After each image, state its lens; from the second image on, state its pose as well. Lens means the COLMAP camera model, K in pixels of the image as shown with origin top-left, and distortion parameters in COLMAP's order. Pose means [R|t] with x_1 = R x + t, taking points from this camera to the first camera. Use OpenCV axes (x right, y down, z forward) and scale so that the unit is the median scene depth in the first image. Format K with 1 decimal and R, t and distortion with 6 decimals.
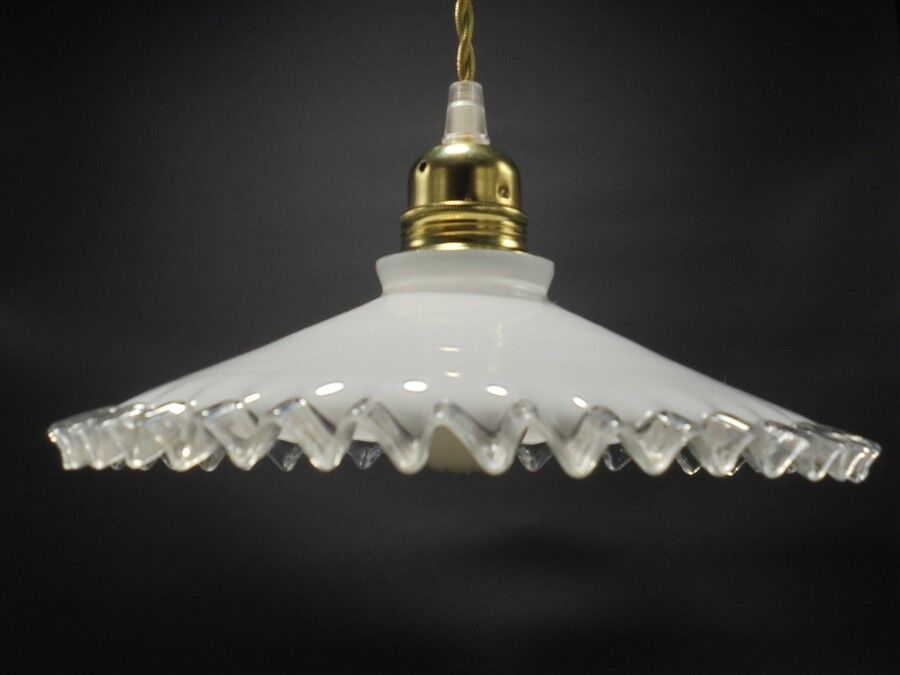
lens RADIAL K [[1240.8, 0, 450.8], [0, 1240.8, 333.1], [0, 0, 1]] dist [0.009823, 0.000000]
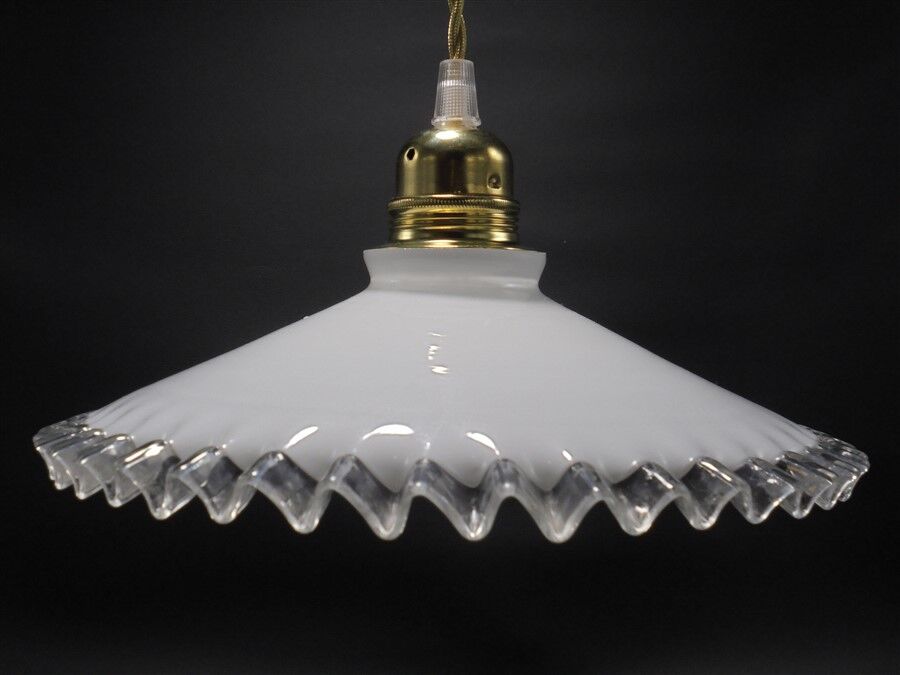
lens RADIAL K [[1240.8, 0, 457.8], [0, 1240.8, 338.3], [0, 0, 1]] dist [0.009823, 0.000000]
pose [[0.999990, 0.002351, -0.003761, 0.017813], [-0.001817, 0.990694, 0.136094, -0.125141], [0.004046, -0.136086, 0.990689, 0.026334]]
